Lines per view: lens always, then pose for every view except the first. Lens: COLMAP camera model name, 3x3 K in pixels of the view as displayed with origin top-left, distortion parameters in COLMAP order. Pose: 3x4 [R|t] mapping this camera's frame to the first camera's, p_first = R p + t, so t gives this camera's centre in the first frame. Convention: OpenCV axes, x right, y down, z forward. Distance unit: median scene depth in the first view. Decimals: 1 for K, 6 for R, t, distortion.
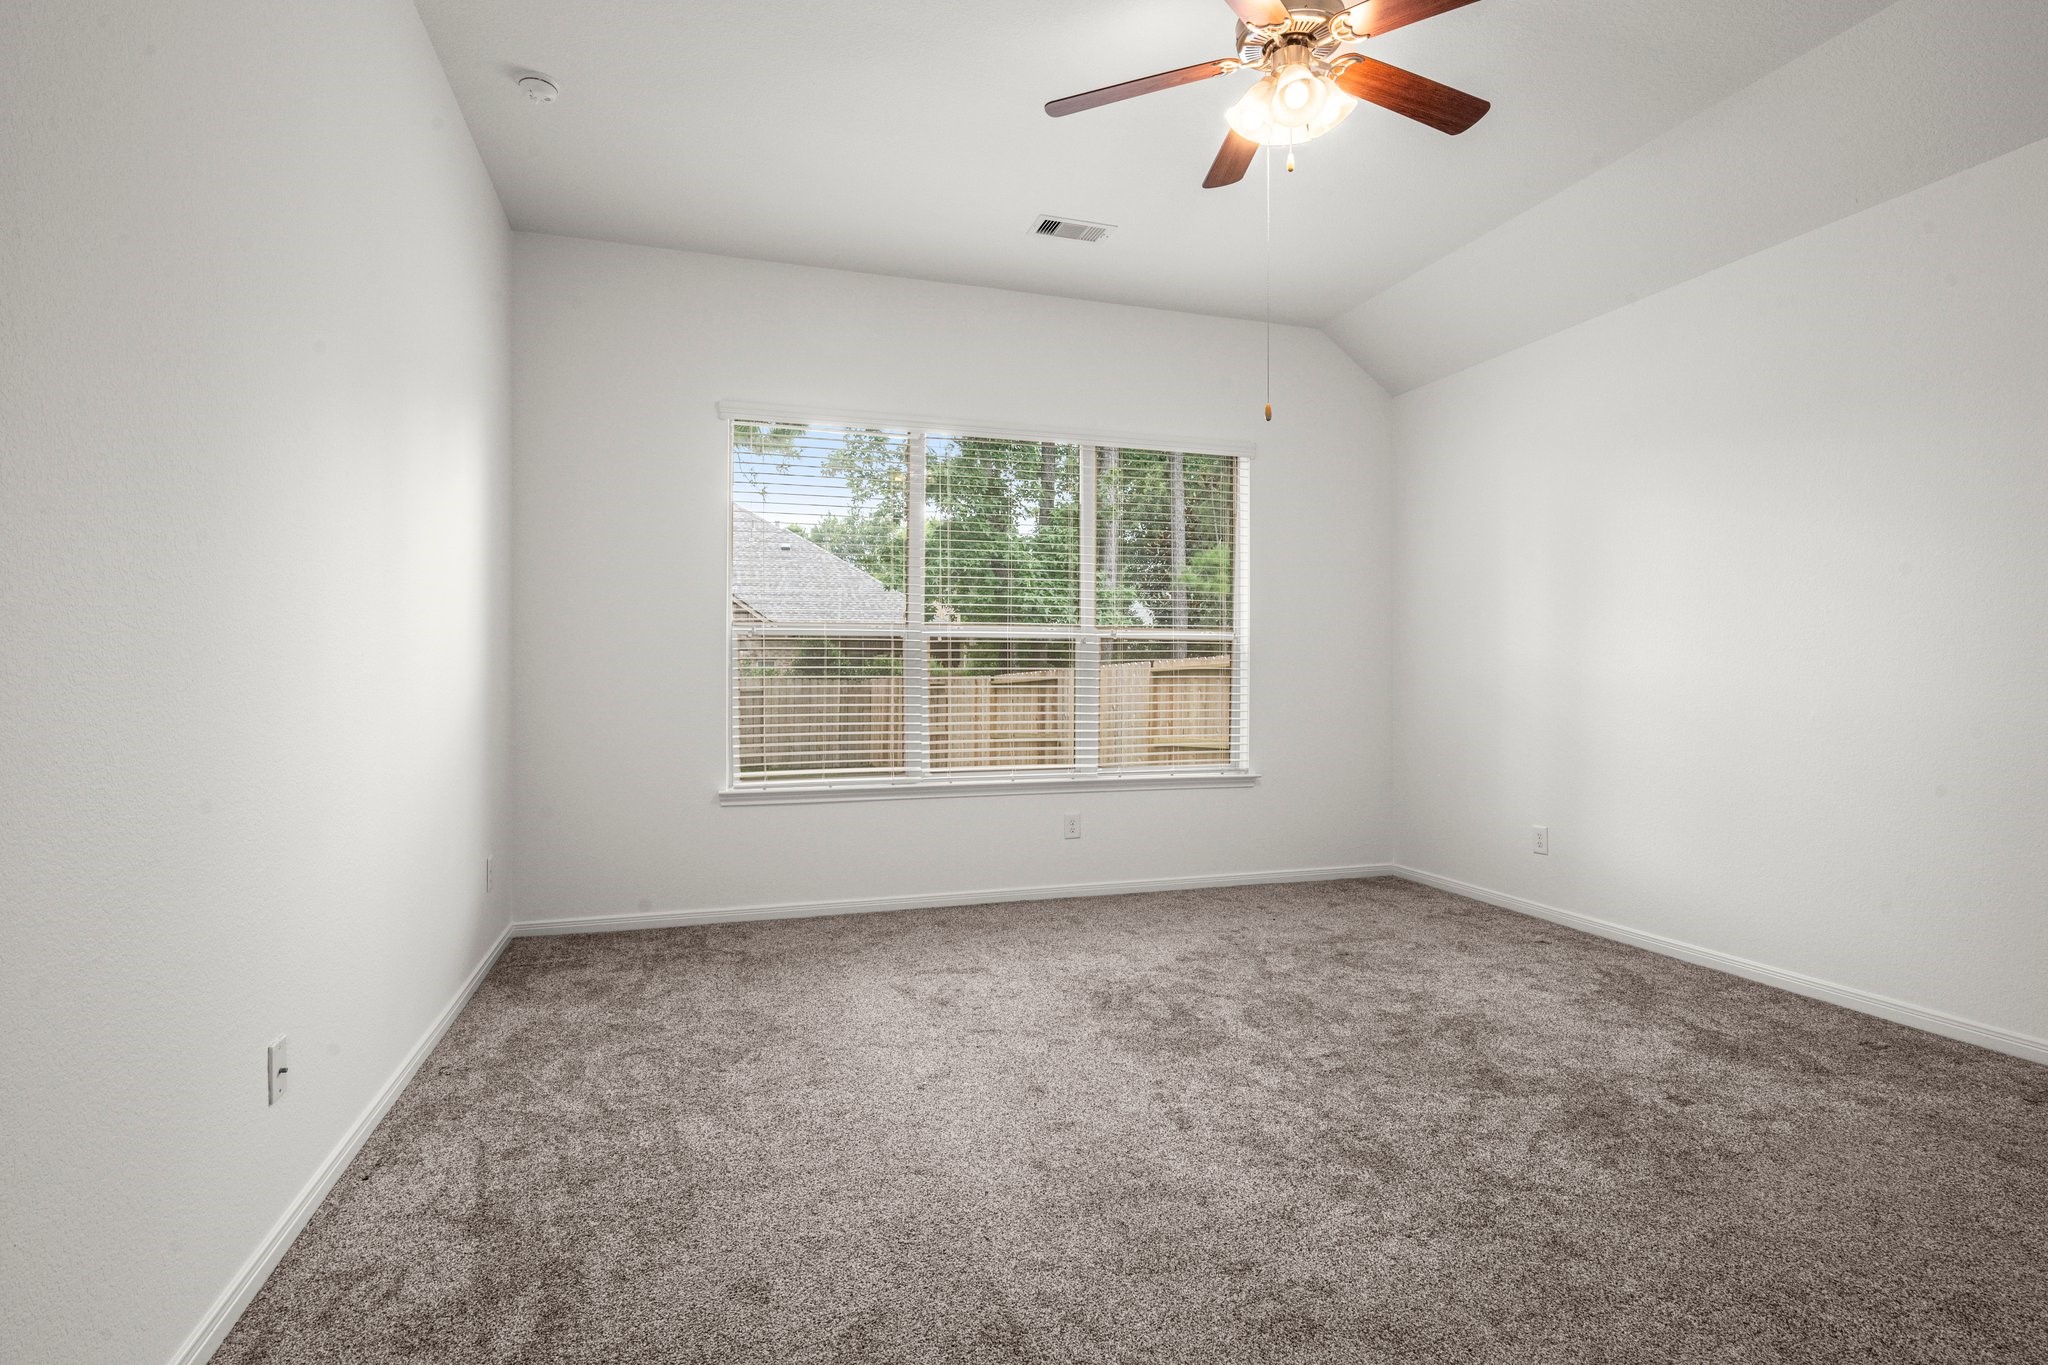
lens RADIAL K [[983.4, 0, 1014.4], [0, 983.4, 683.0], [0, 0, 1]] dist [-0.002408, 0.001904]
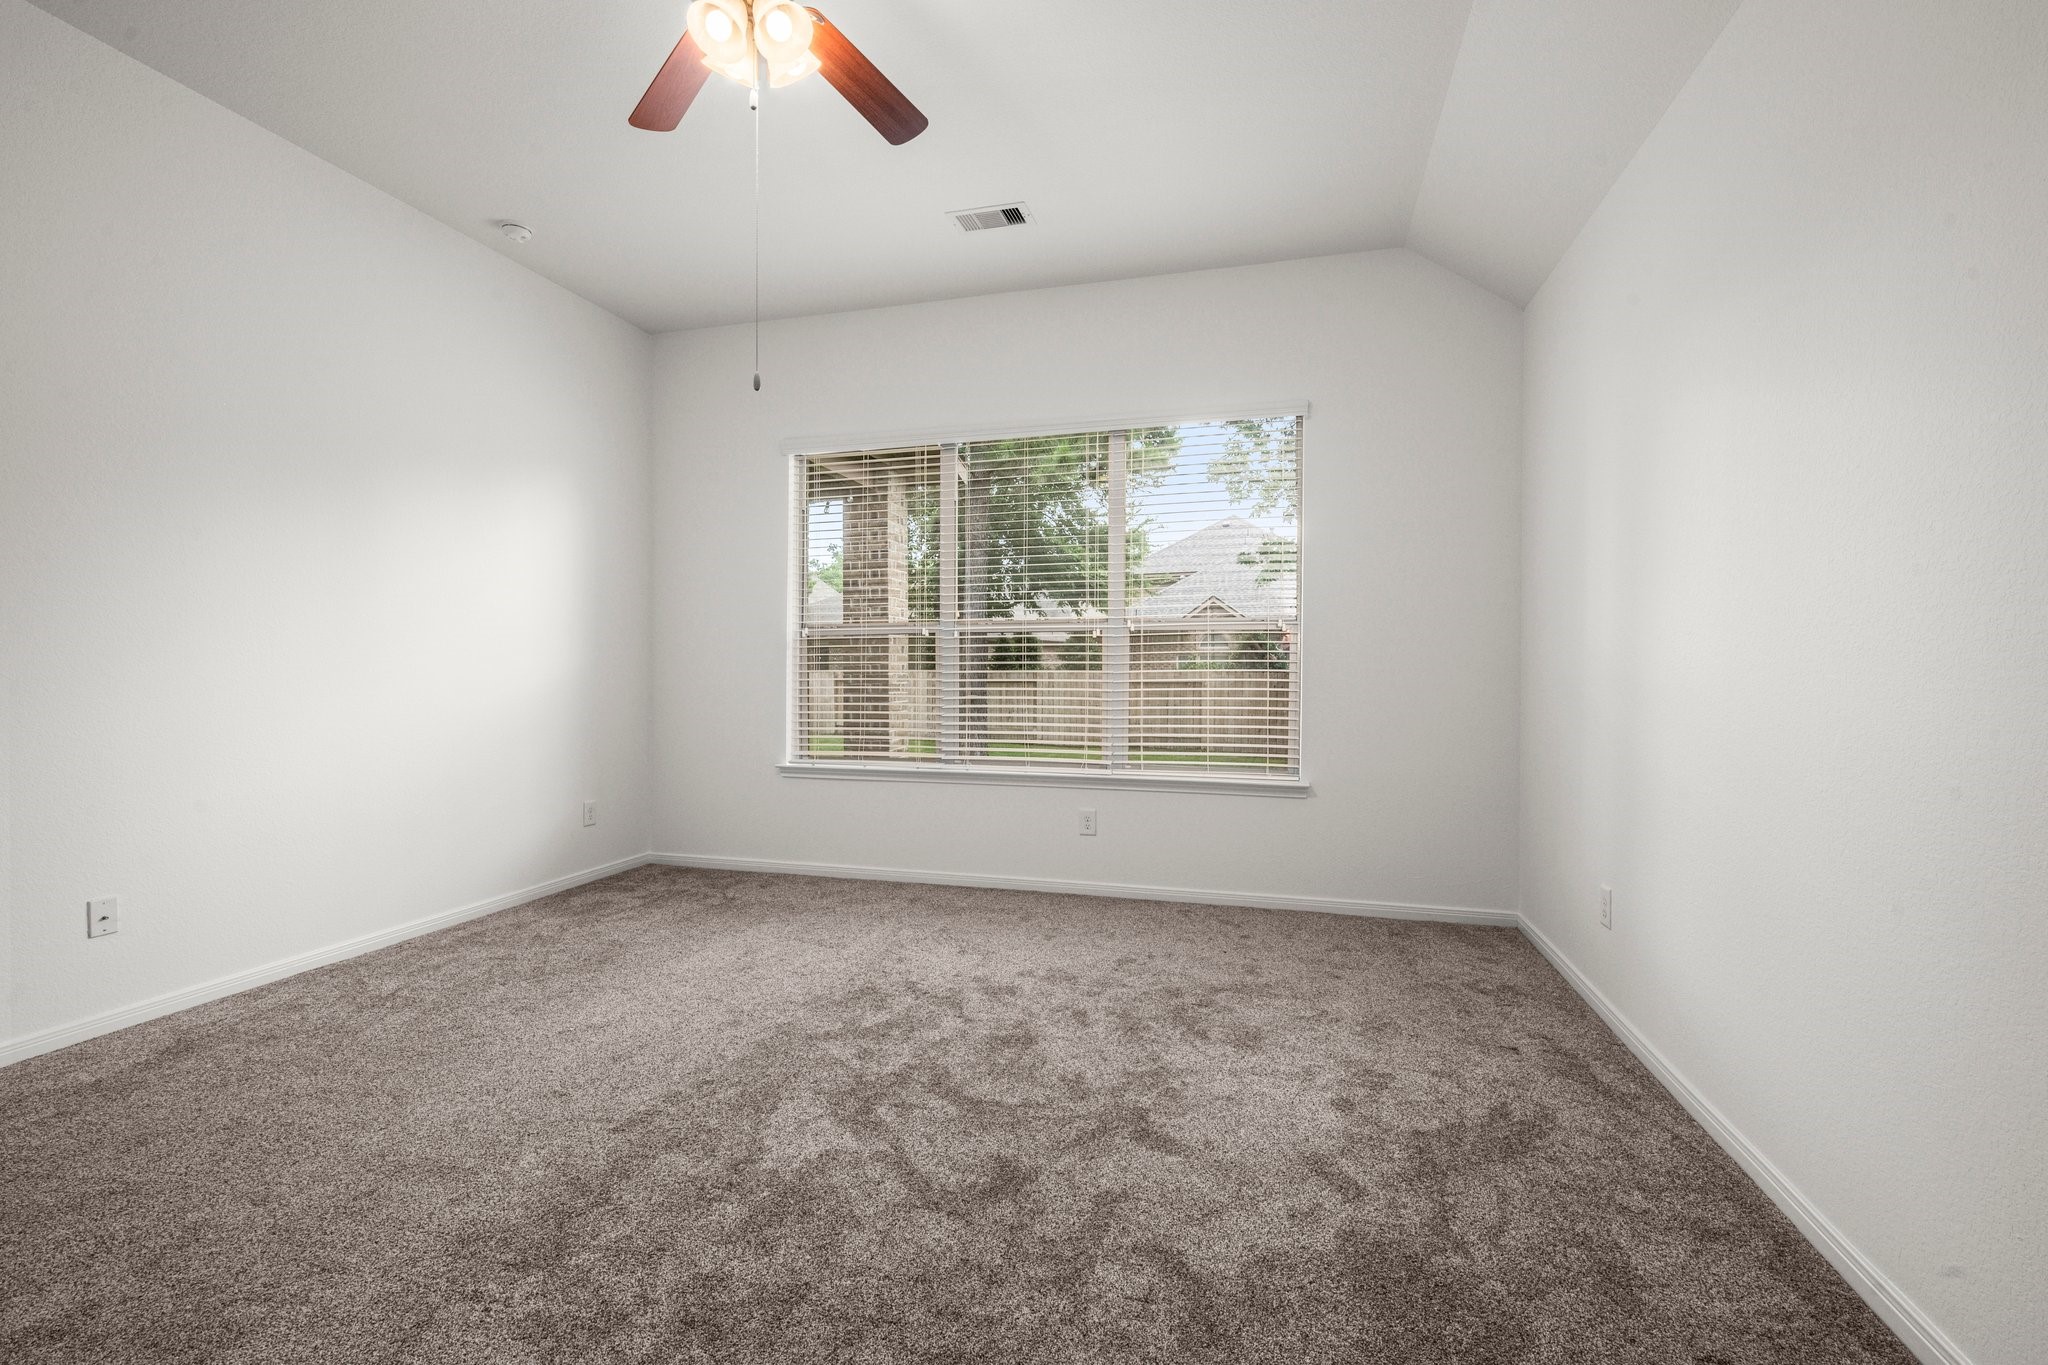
lens RADIAL K [[861.9, 0, 1021.4], [0, 861.9, 687.6], [0, 0, 1]] dist [-0.001835, 0.001504]
pose [[0.842042, 0.012779, -0.539260, 0.670411], [-0.005843, 0.999877, 0.014571, -0.003650], [0.539380, -0.009118, 0.842013, 0.341204]]
